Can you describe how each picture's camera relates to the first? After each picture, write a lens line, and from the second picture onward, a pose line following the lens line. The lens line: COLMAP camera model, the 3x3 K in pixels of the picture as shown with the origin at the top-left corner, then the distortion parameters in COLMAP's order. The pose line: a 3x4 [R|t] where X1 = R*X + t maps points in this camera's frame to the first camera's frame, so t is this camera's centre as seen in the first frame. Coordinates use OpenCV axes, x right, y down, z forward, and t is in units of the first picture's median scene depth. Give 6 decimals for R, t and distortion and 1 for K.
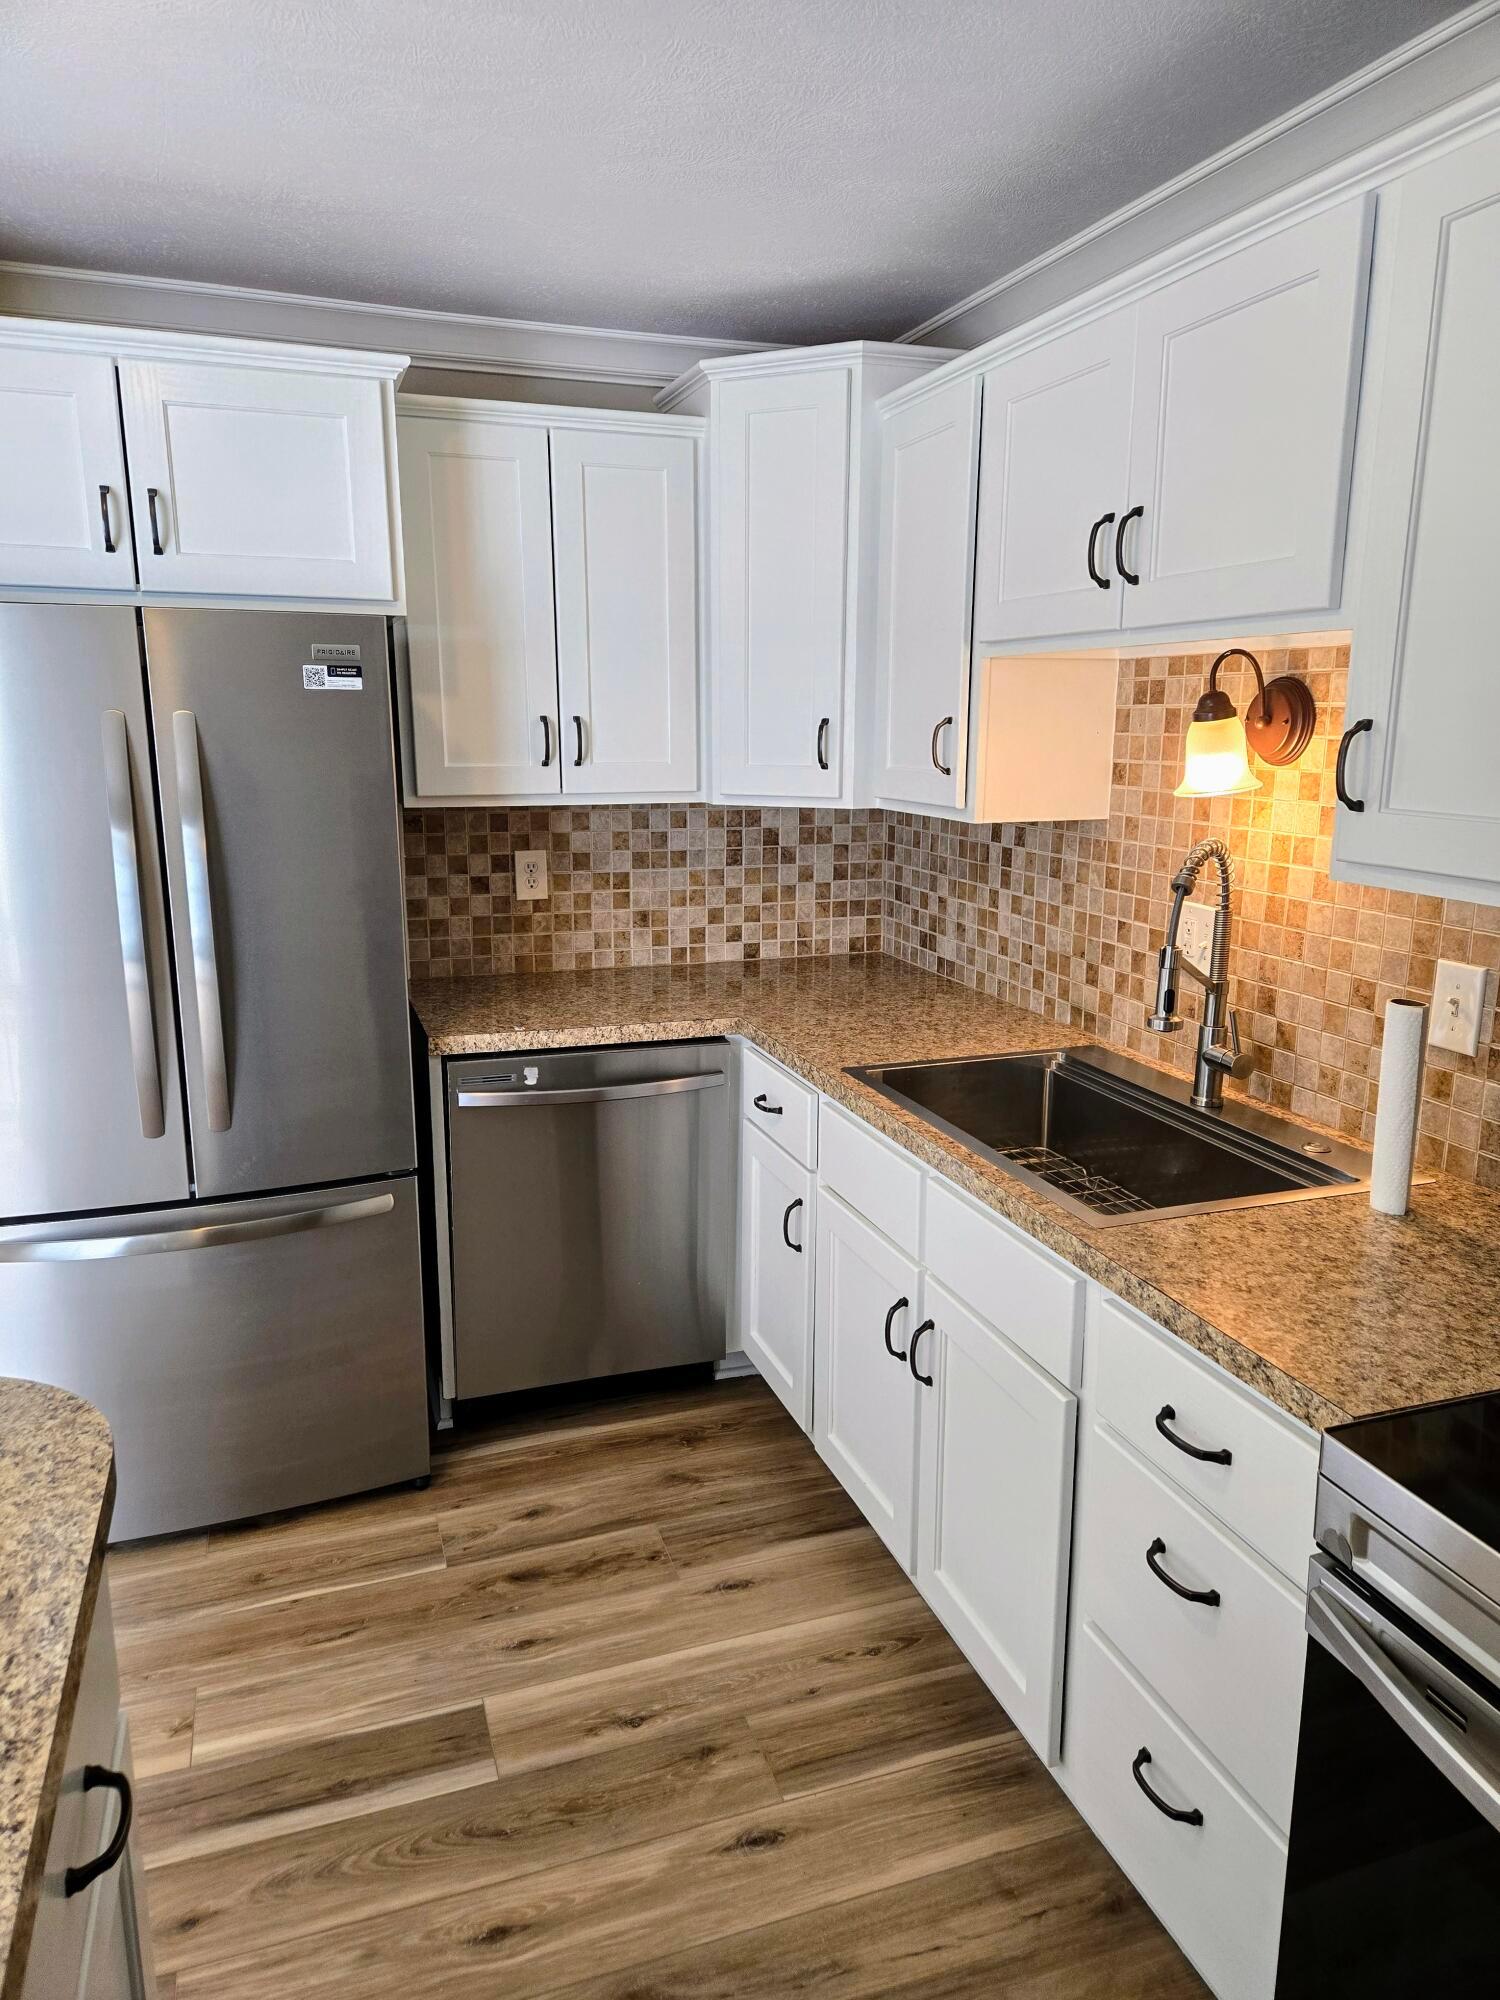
lens RADIAL K [[1344.0, 0, 740.4], [0, 1344.0, 995.5], [0, 0, 1]] dist [0.041588, -0.031090]
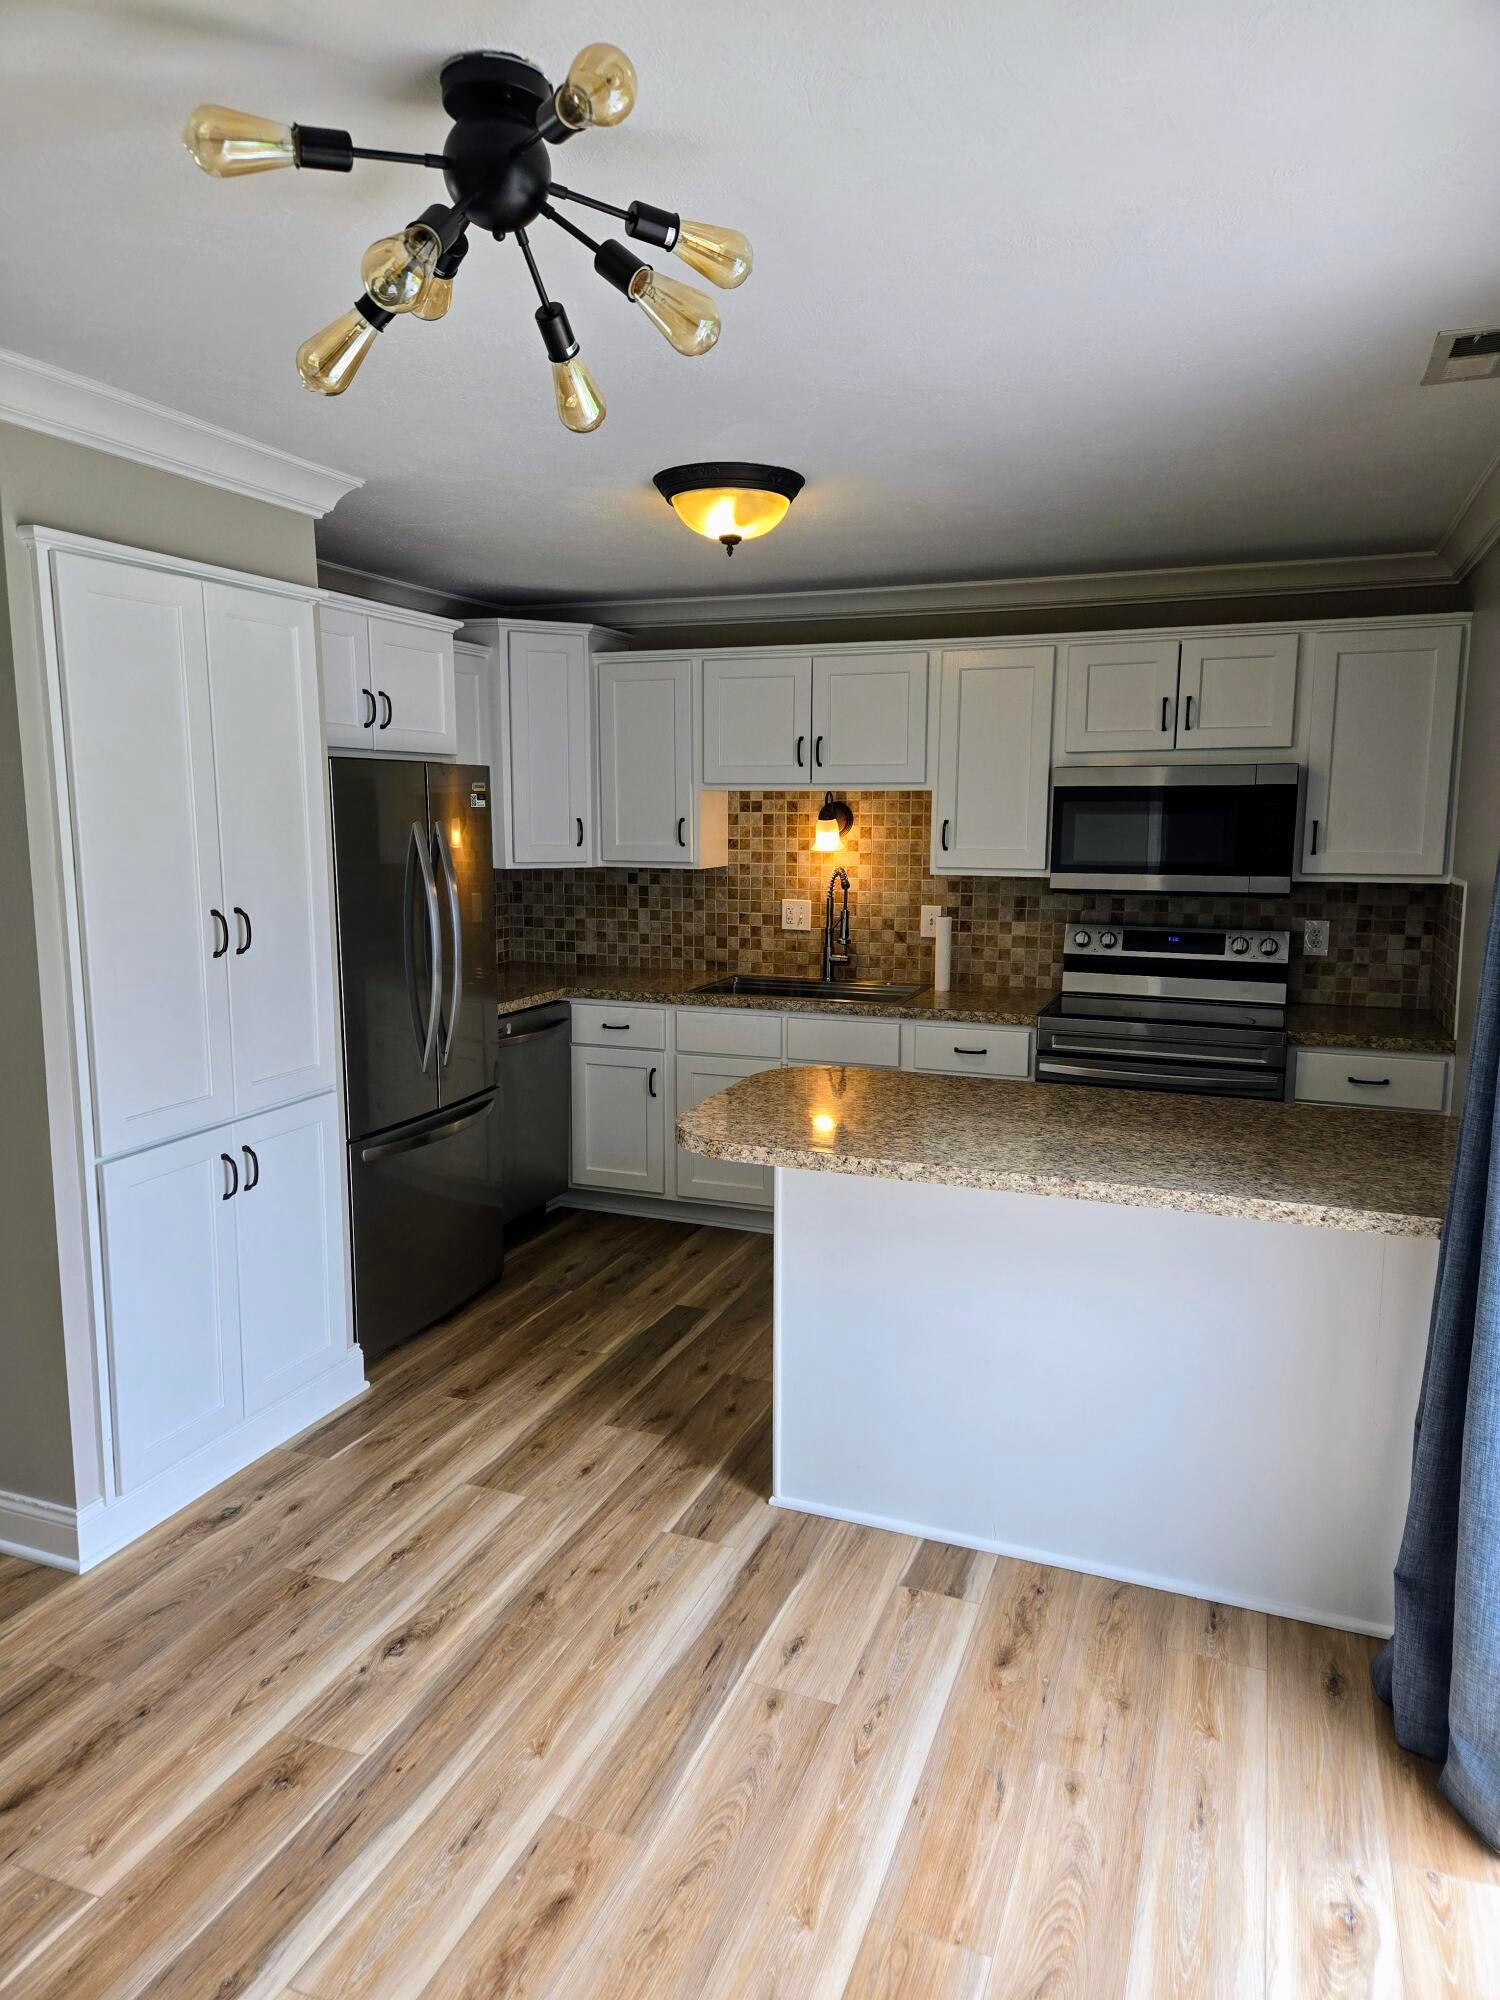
lens RADIAL K [[1344.0, 0, 763.0], [0, 1344.0, 999.5], [0, 0, 1]] dist [0.041588, -0.031090]
pose [[0.643613, -0.113441, 0.756897, -1.255114], [0.156308, 0.987593, 0.015104, 0.048922], [-0.749220, 0.108588, 0.653359, -0.365741]]
